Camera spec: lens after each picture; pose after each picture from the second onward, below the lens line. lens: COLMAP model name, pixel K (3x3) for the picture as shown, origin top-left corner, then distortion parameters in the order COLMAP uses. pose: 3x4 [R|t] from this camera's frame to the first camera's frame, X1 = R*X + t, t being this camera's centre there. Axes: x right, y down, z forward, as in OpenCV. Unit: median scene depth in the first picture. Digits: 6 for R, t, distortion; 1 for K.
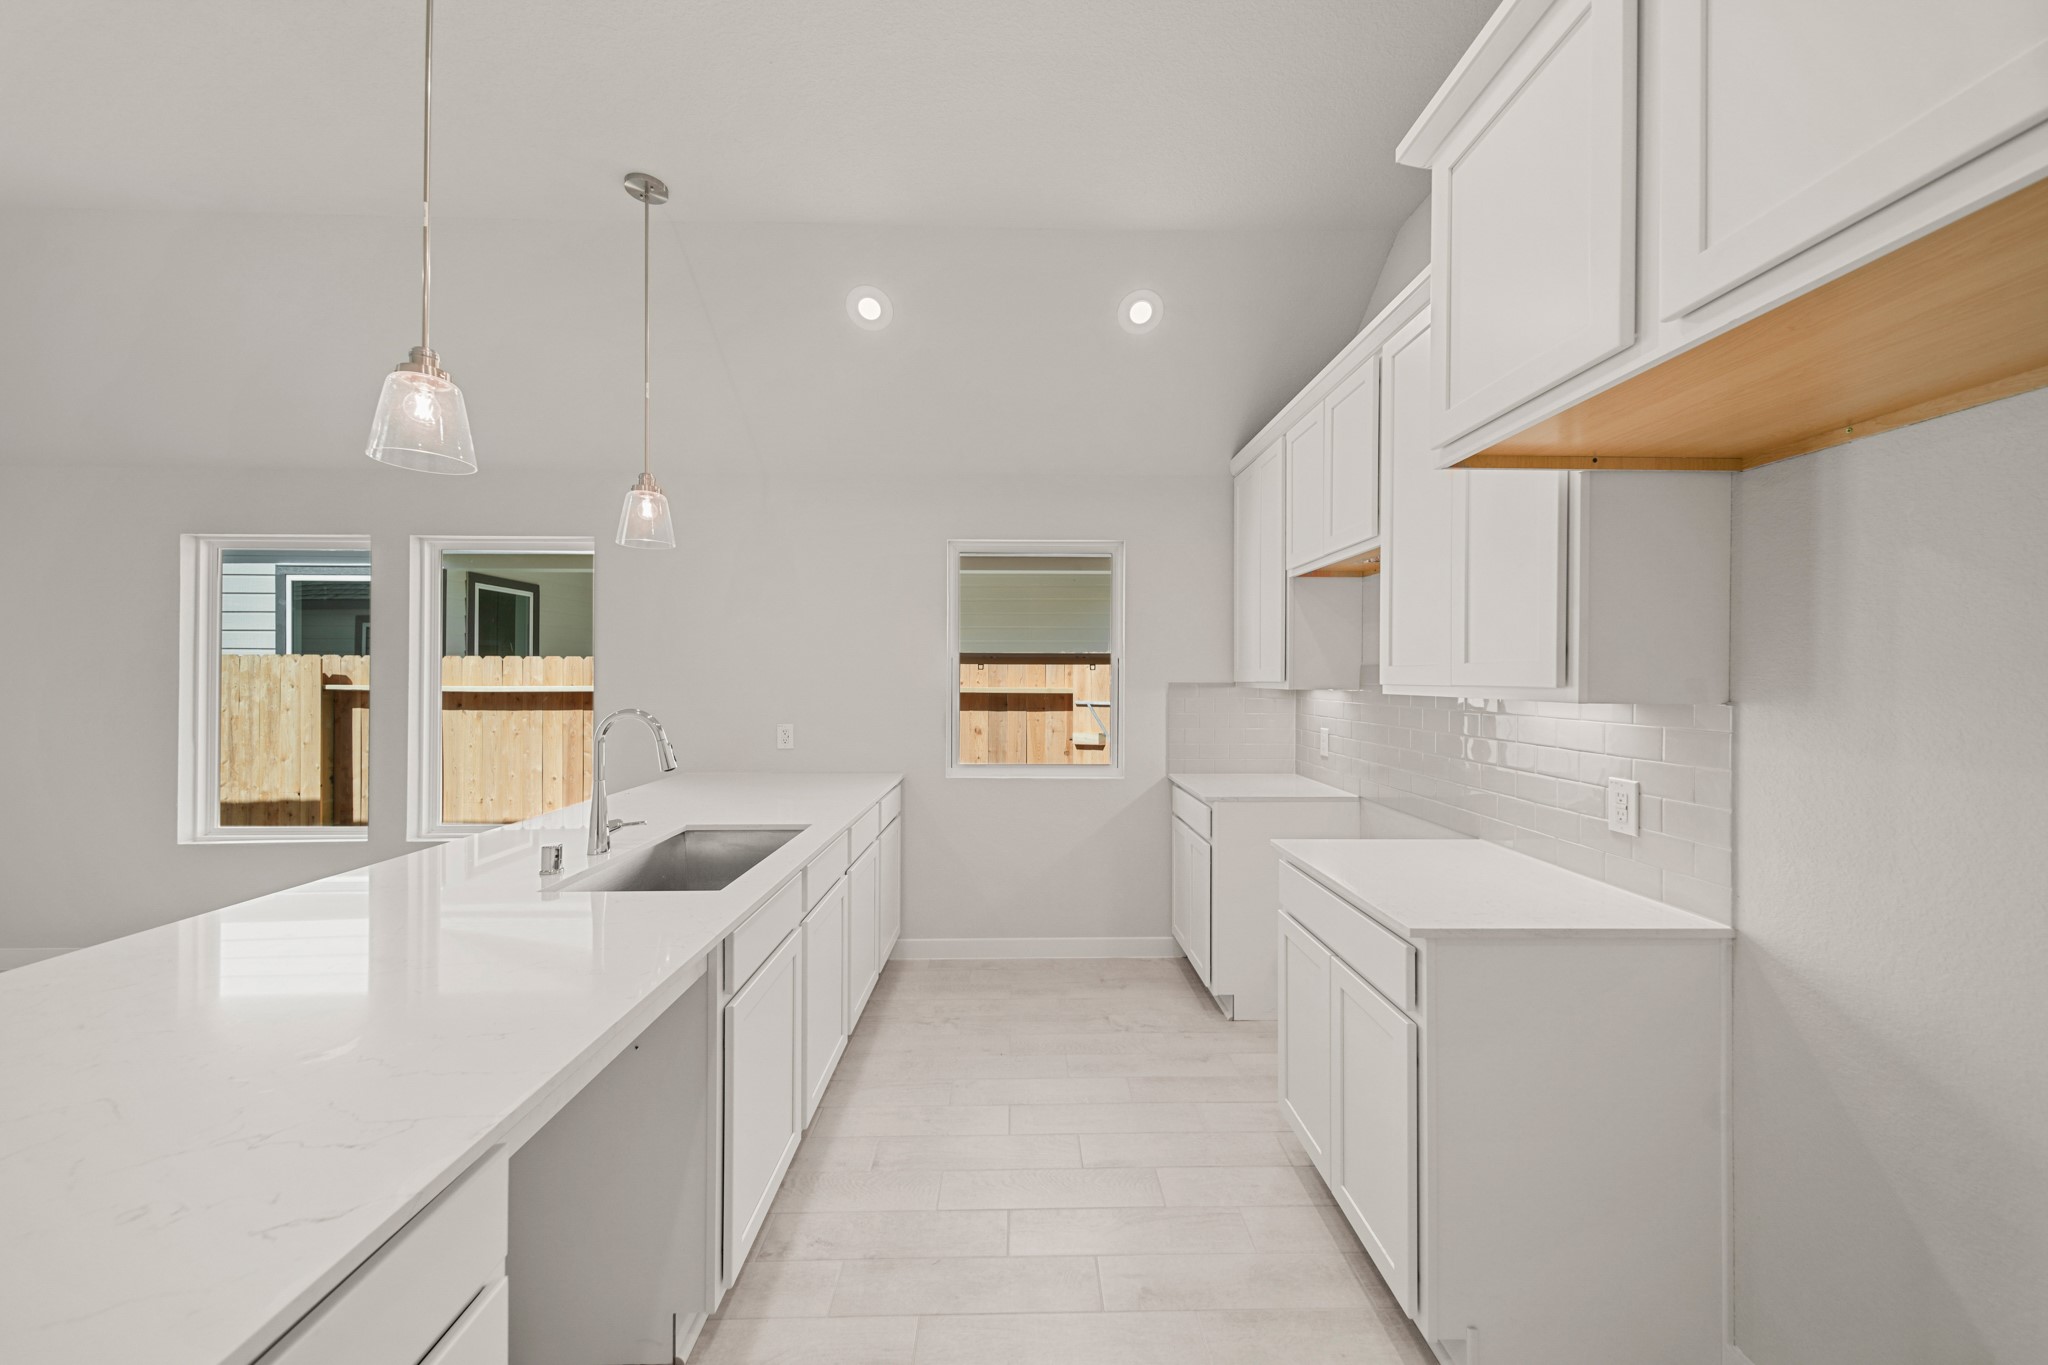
lens RADIAL K [[717.0, 0, 1024.0], [0, 717.0, 682.5], [0, 0, 1]] dist [-0.000262, 0.000042]
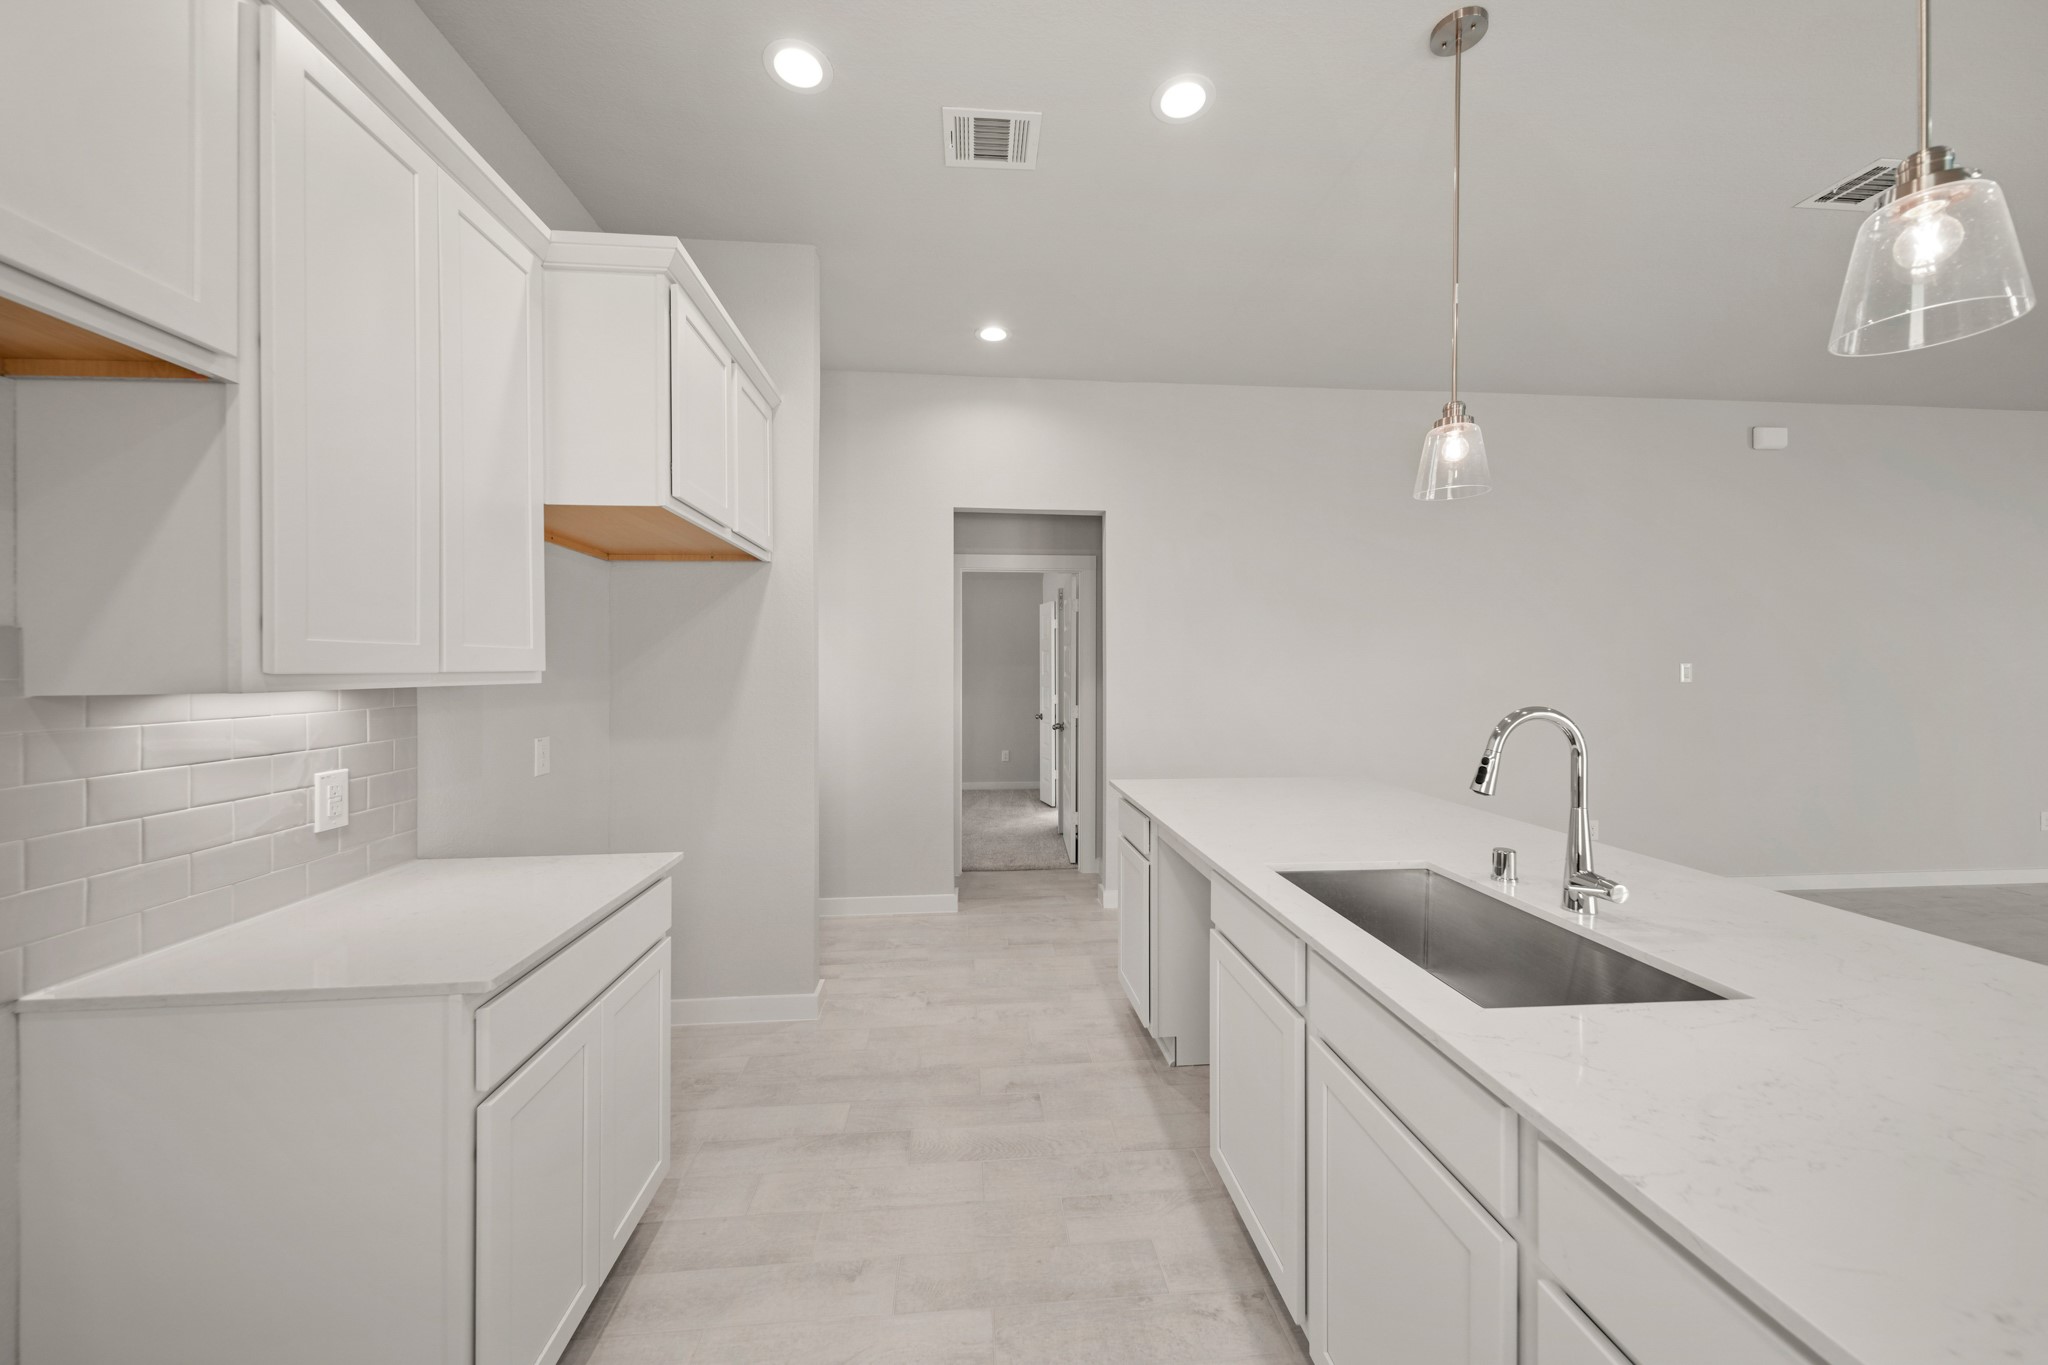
lens RADIAL K [[717.0, 0, 1024.0], [0, 717.0, 682.5], [0, 0, 1]] dist [-0.000262, 0.000042]
pose [[-0.997046, 0.003942, -0.076700, 0.004287], [-0.001416, 0.997569, 0.069677, -0.045592], [0.076788, 0.069580, -0.994617, 1.933172]]
